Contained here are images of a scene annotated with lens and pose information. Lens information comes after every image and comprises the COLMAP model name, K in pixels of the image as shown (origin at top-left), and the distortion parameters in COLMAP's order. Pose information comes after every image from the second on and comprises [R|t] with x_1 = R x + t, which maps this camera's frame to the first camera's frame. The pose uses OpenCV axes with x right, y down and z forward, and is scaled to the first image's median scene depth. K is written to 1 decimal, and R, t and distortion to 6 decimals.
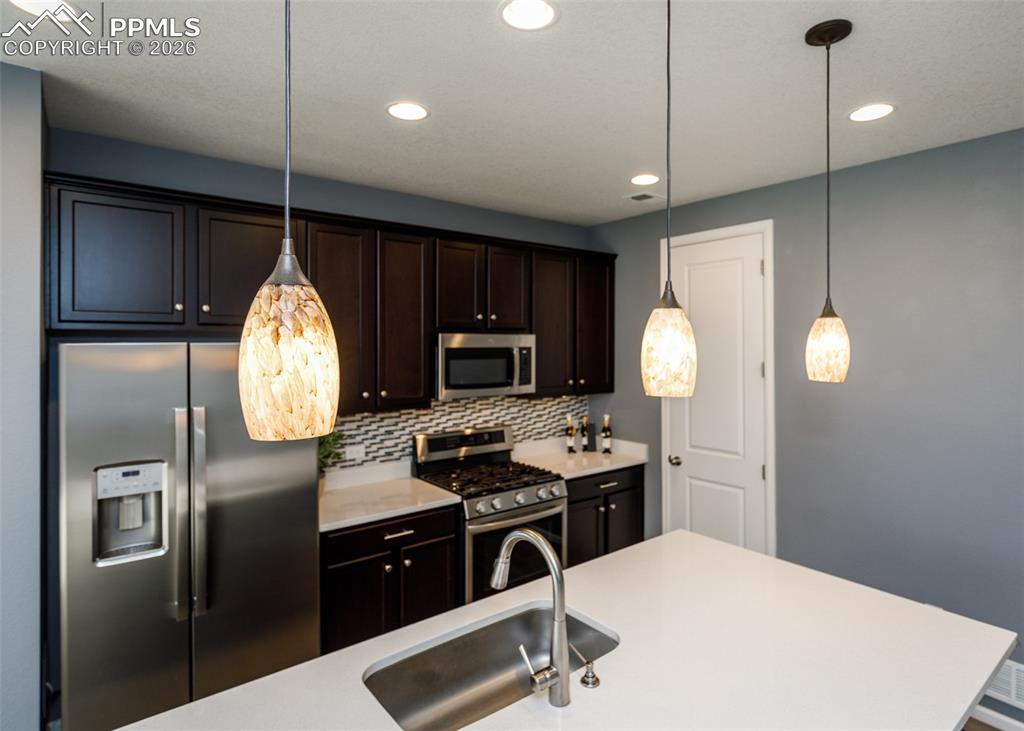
lens RADIAL K [[554.4, 0, 528.2], [0, 554.4, 344.6], [0, 0, 1]] dist [0.004978, 0.000828]
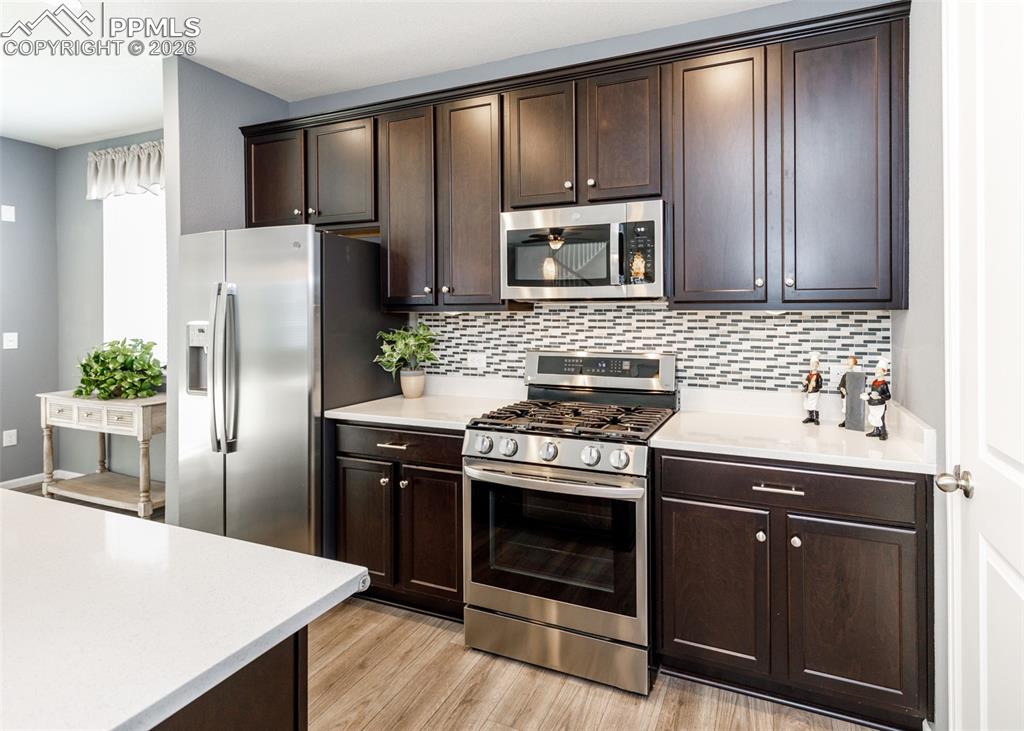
lens RADIAL K [[512.5, 0, 571.6], [0, 512.5, 314.8], [0, 0, 1]] dist [0.001369, 0.000374]
pose [[0.494212, 0.000221, -0.869341, 0.456289], [-0.002411, 0.999996, -0.001117, 0.109684], [0.869338, 0.002648, 0.494211, 0.661110]]
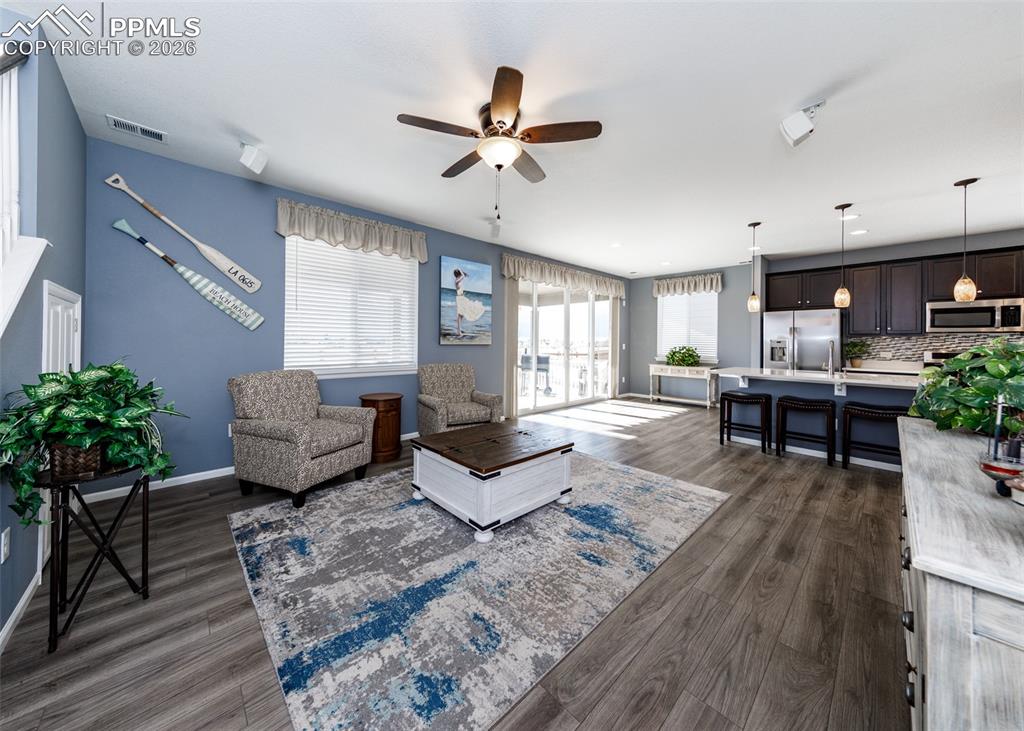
lens RADIAL K [[353.9, 0, 506.4], [0, 353.9, 340.2], [0, 0, 1]] dist [0.012508, -0.000282]
pose [[0.068866, -0.002757, -0.997622, 1.066515], [-0.013912, 0.999896, -0.003724, 0.146098], [0.997529, 0.014136, 0.068820, -0.726164]]
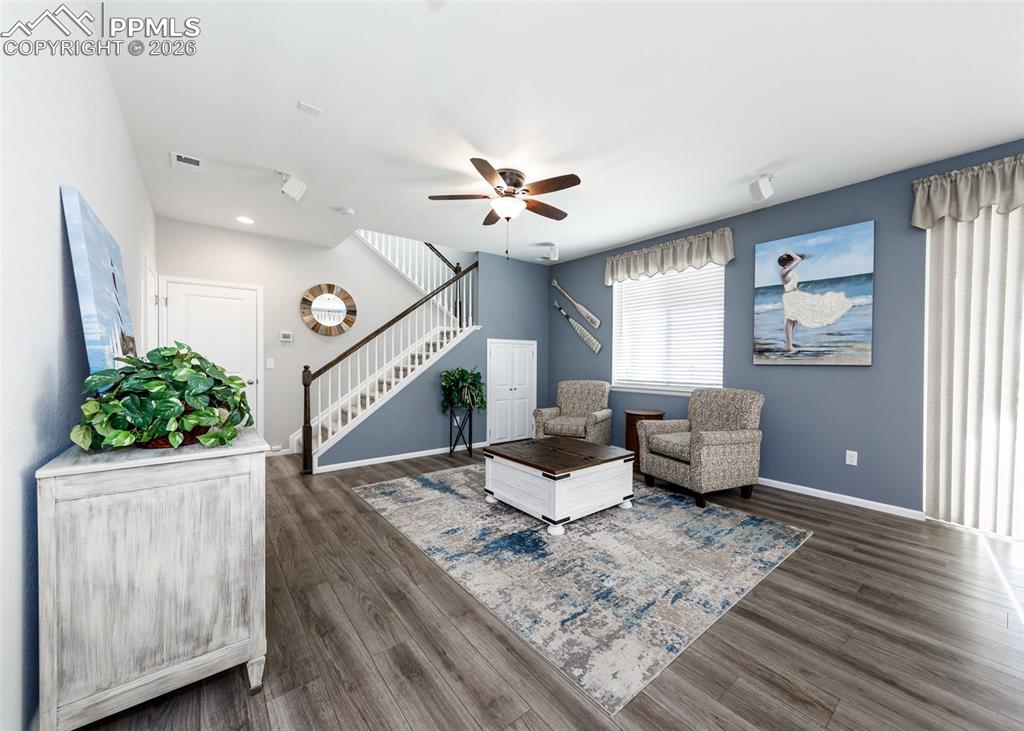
lens RADIAL K [[398.8, 0, 525.5], [0, 398.8, 364.5], [0, 0, 1]] dist [0.005203, -0.000219]
pose [[-0.999980, -0.006216, -0.000676, 0.388017], [-0.006225, 0.999890, 0.013447, 0.150251], [0.000593, 0.013451, -0.999909, 0.205152]]
